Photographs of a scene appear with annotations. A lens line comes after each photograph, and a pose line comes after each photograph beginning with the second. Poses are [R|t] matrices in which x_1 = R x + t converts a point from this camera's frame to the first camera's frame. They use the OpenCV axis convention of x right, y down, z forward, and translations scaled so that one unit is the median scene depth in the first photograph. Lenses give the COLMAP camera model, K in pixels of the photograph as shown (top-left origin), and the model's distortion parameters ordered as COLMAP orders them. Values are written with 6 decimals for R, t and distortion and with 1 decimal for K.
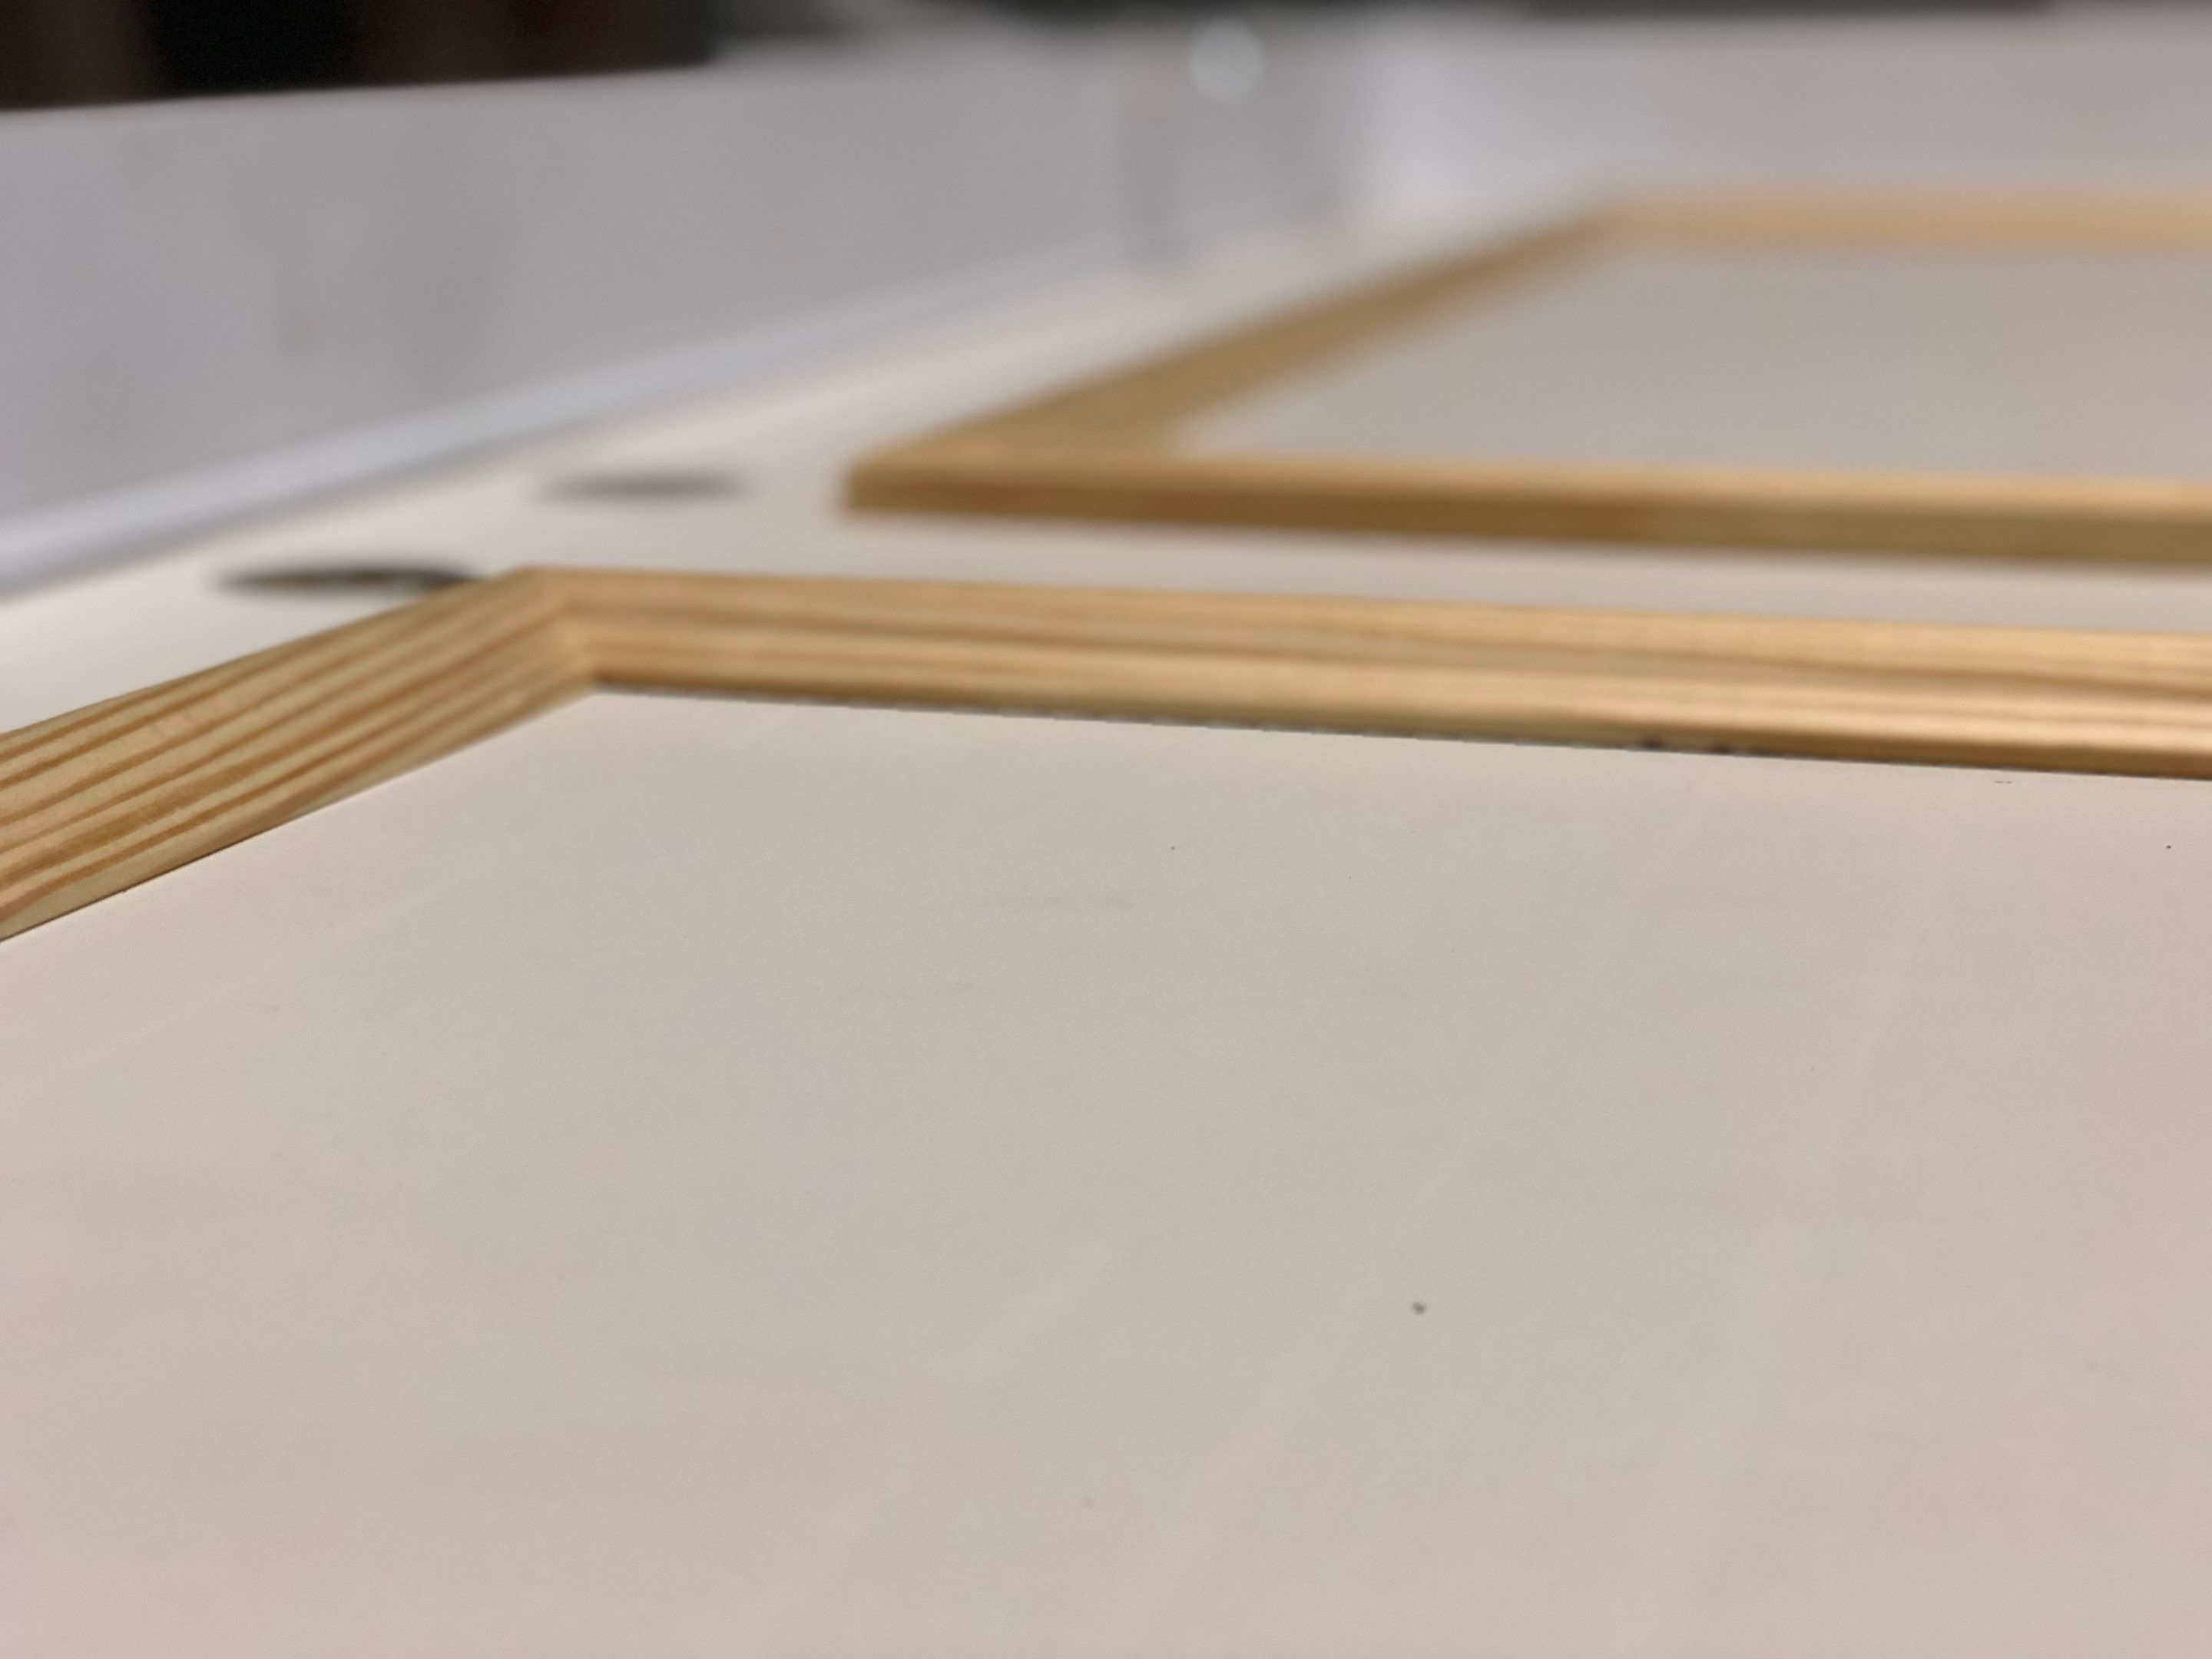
lens RADIAL K [[3726.0, 0, 1059.3], [0, 3726.0, 830.6], [0, 0, 1]] dist [0.007712, 0.074551]
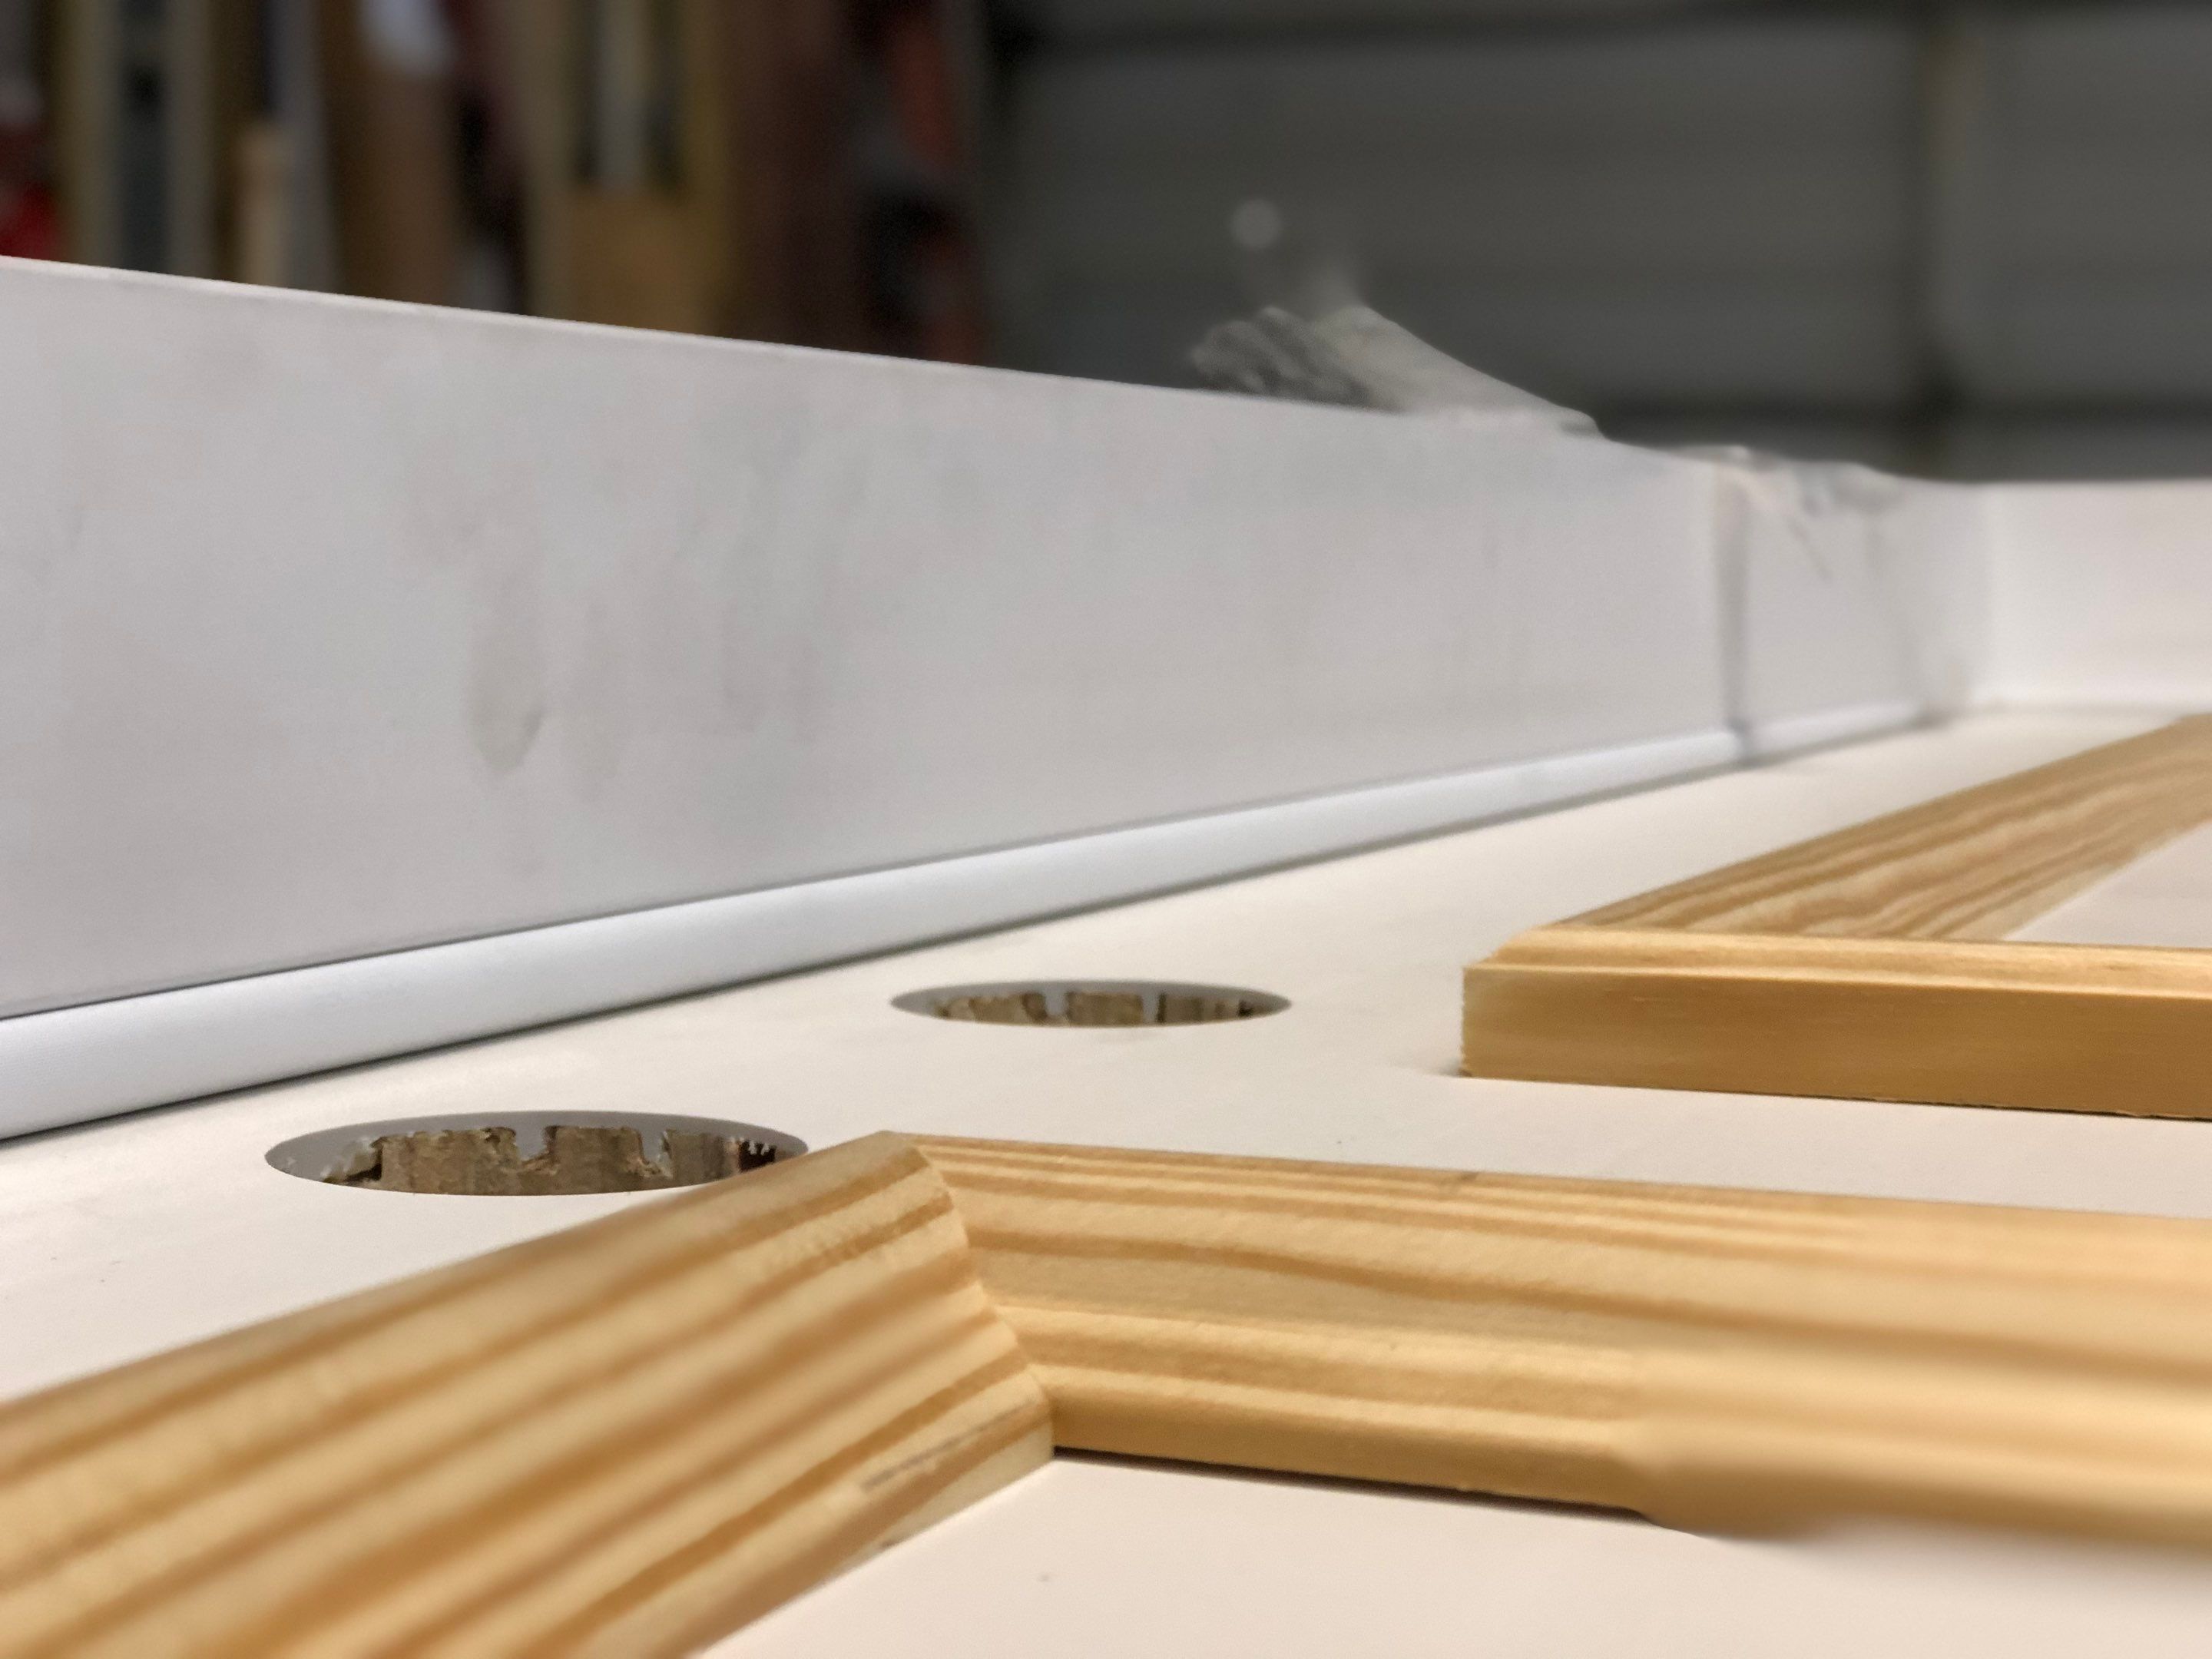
lens RADIAL K [[3726.0, 0, 1059.3], [0, 3726.0, 830.6], [0, 0, 1]] dist [0.007712, 0.074551]
pose [[0.995202, 0.015510, -0.096600, -0.083640], [-0.030337, 0.987609, -0.153977, -0.042050], [0.093015, 0.156168, 0.983341, 0.582655]]
